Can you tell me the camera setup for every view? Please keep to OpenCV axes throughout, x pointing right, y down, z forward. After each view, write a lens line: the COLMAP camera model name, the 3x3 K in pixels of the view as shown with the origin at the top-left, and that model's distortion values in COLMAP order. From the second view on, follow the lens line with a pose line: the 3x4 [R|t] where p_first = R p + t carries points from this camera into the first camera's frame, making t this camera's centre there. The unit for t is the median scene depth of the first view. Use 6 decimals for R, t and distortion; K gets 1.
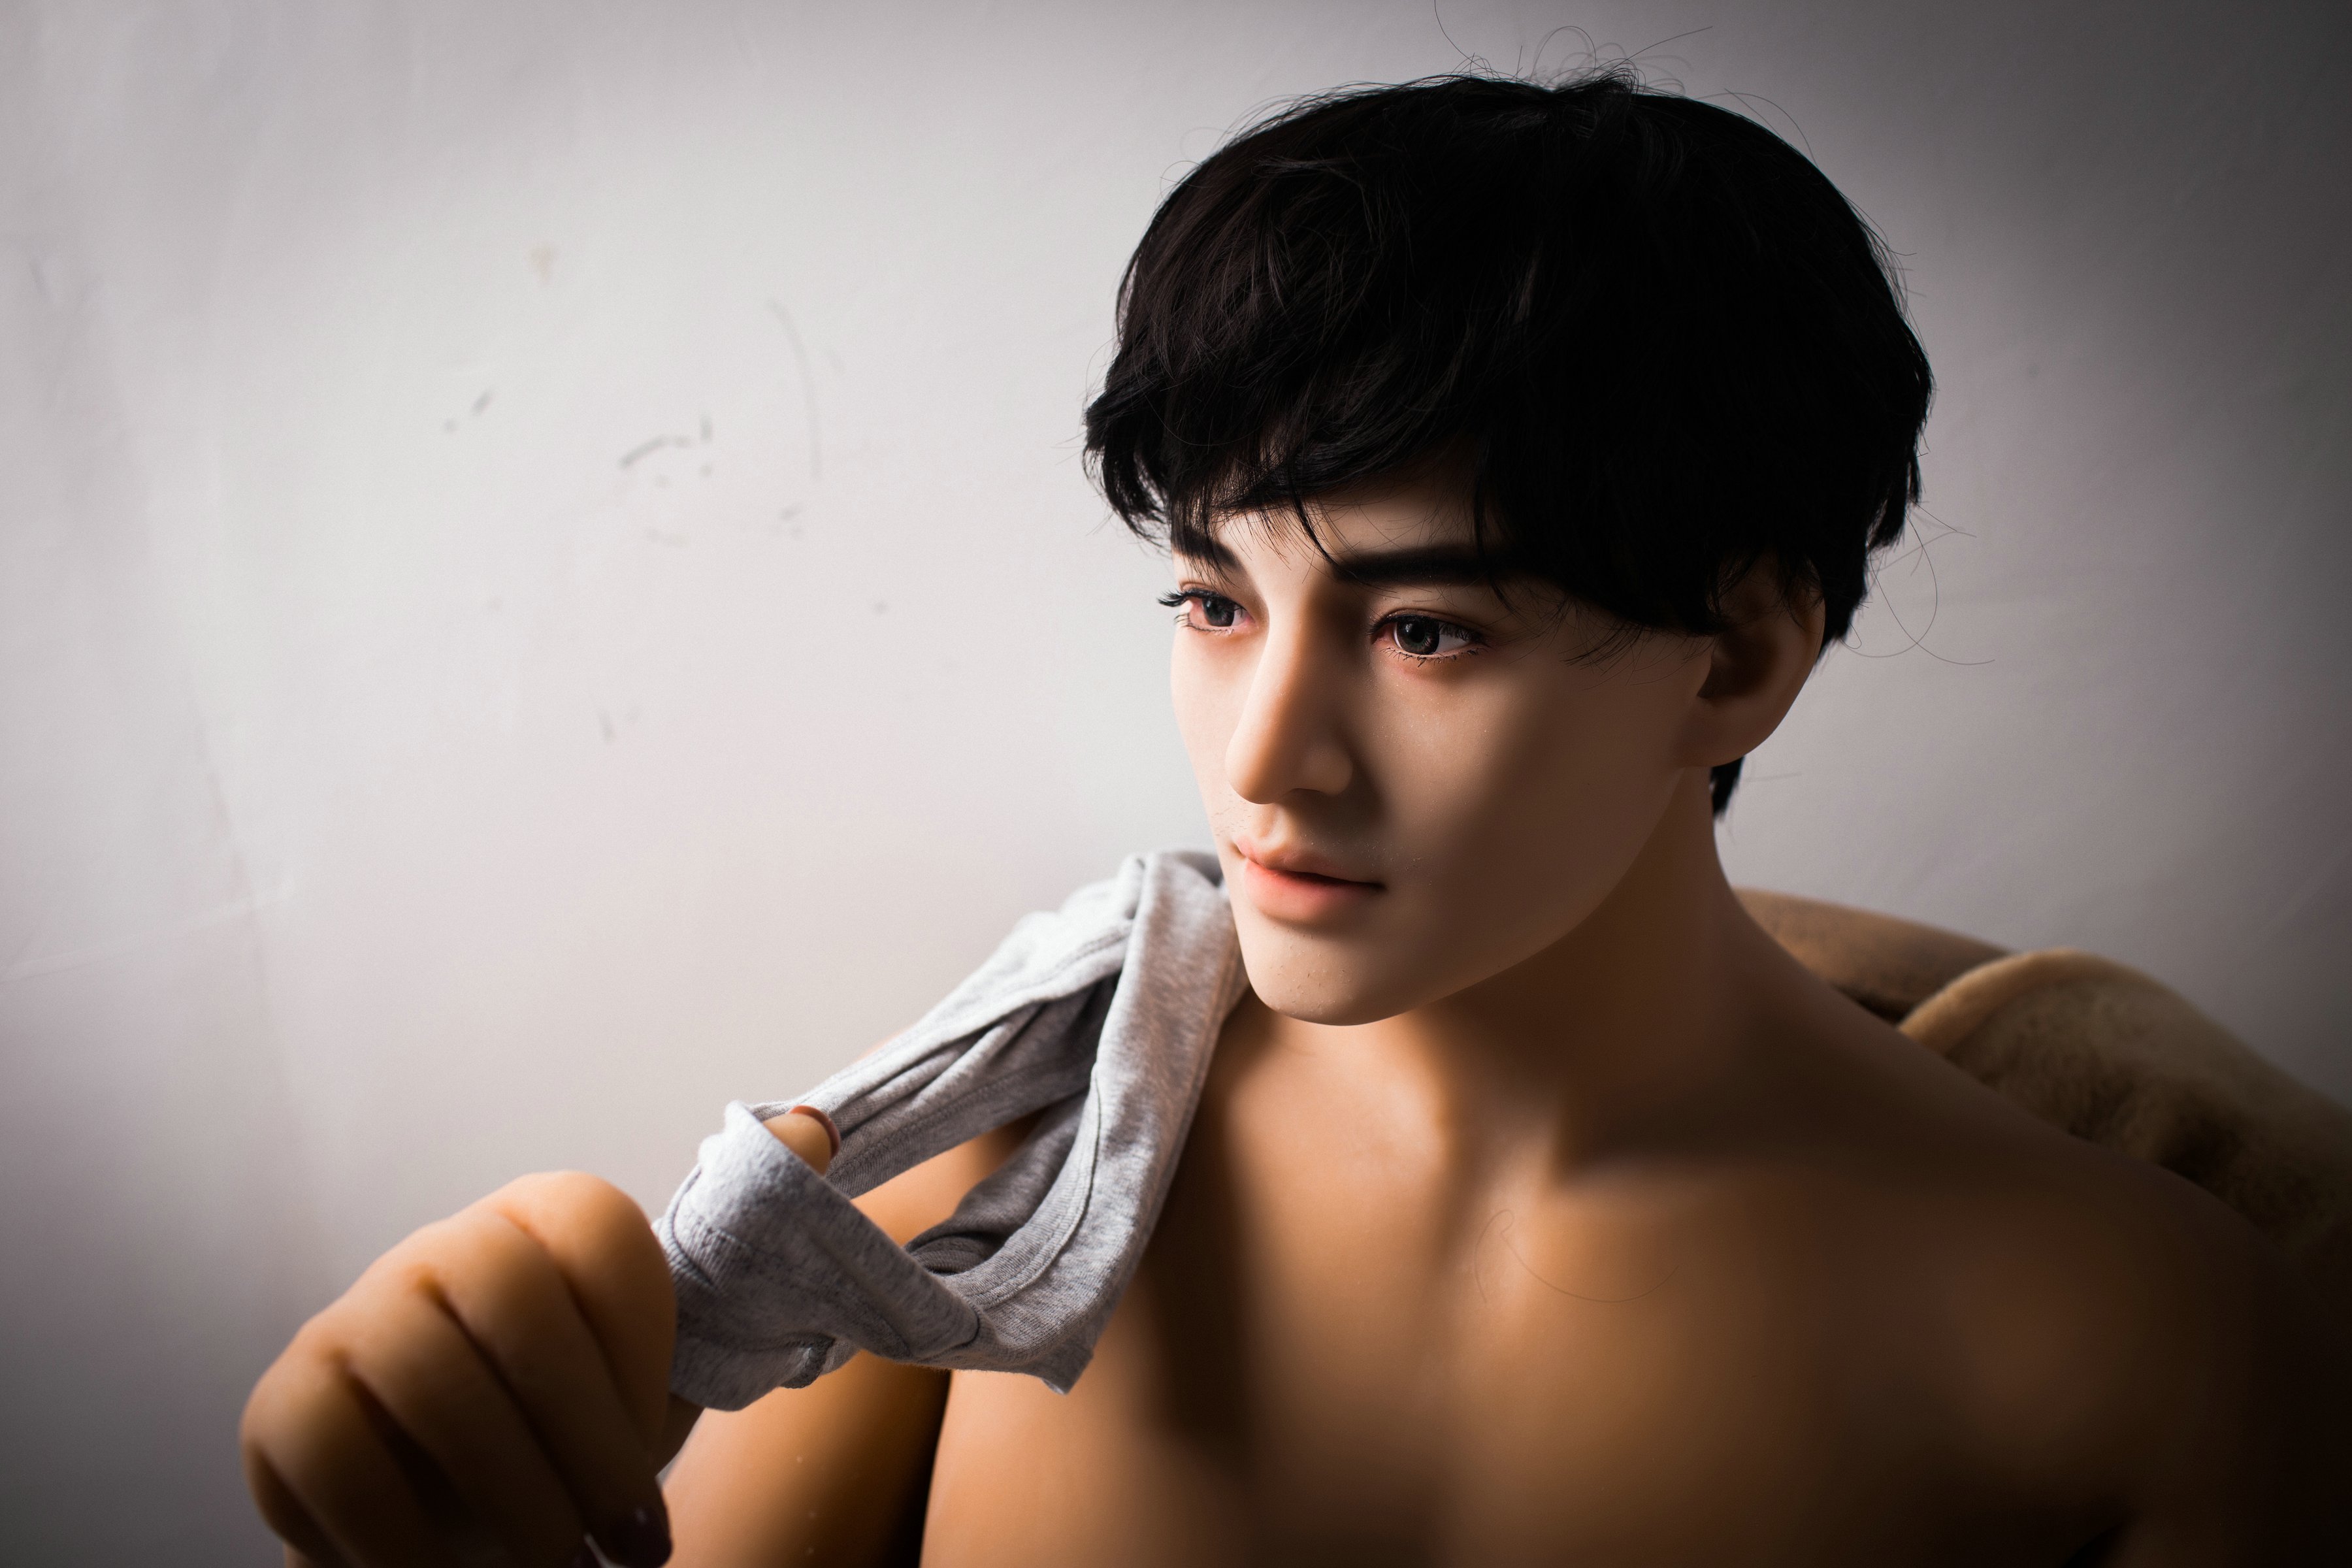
lens RADIAL K [[2322.8, 0, 1176.0], [0, 2322.8, 784.0], [0, 0, 1]] dist [-0.055531, -0.000731]
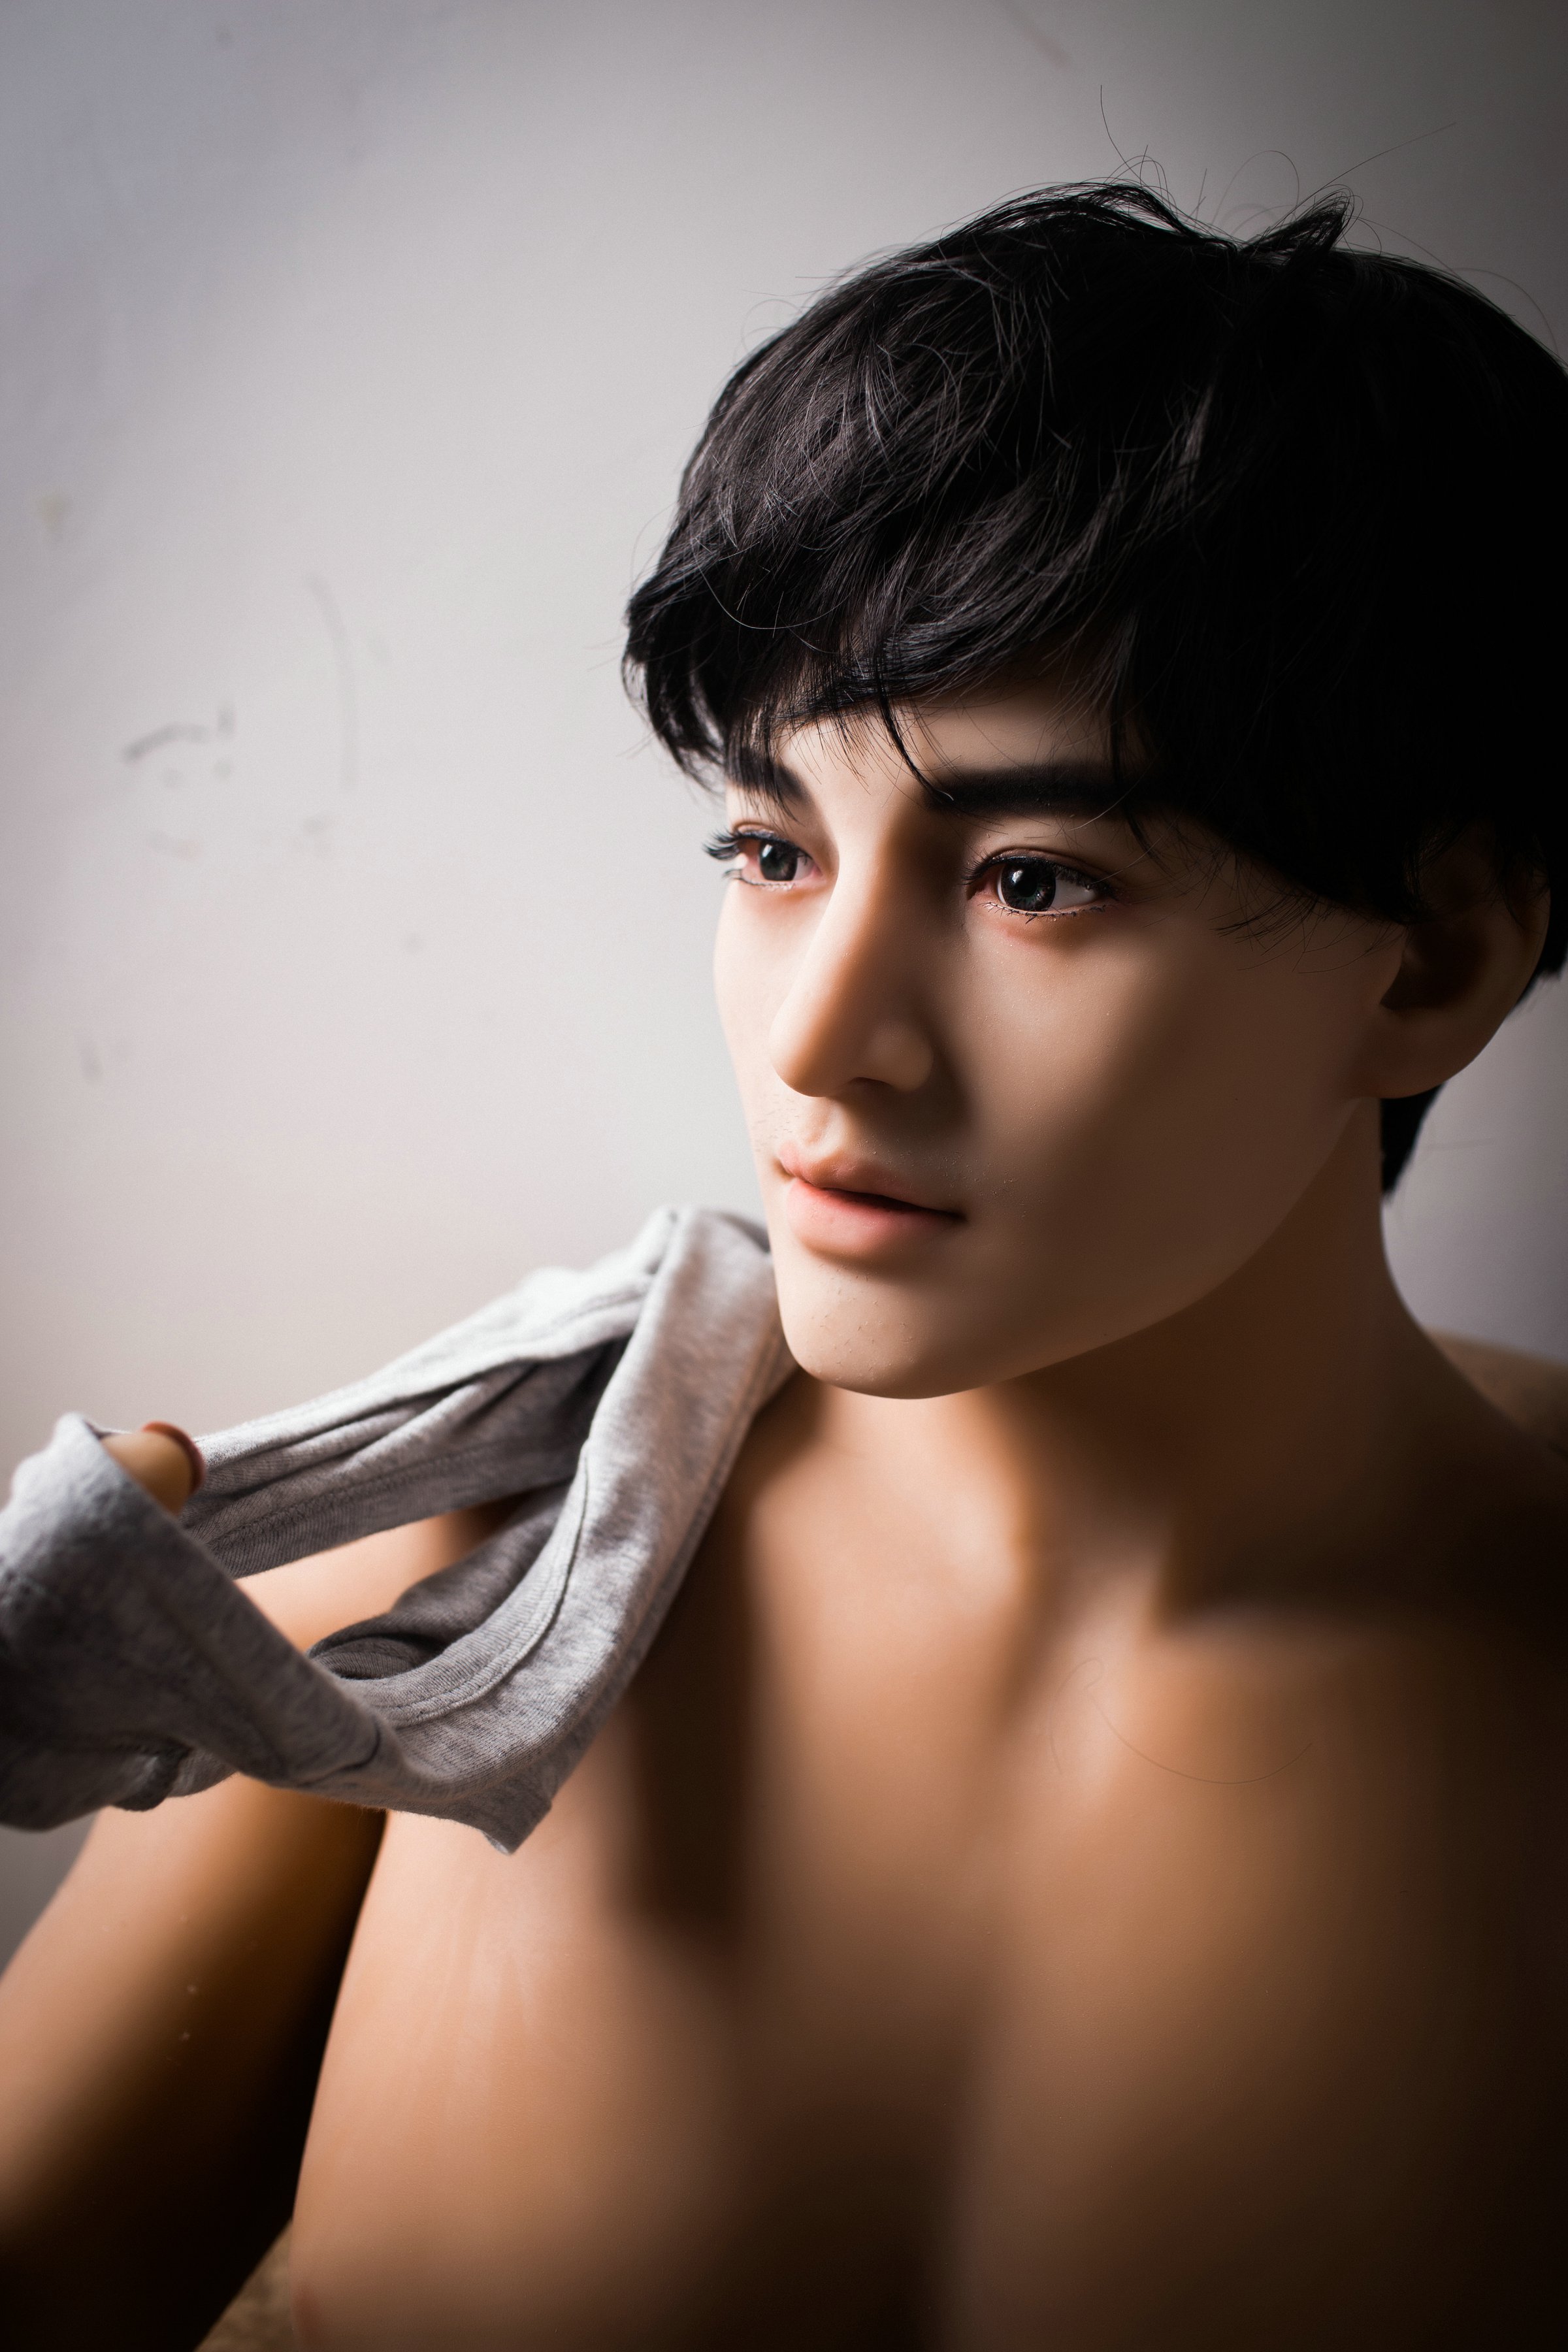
lens RADIAL K [[2322.8, 0, 784.0], [0, 2322.8, 1176.0], [0, 0, 1]] dist [-0.055531, -0.000731]
pose [[0.997507, 0.070538, -0.002079, 0.030086], [-0.070549, 0.996086, -0.053245, 0.074725], [-0.001685, 0.053259, 0.998579, 0.222918]]
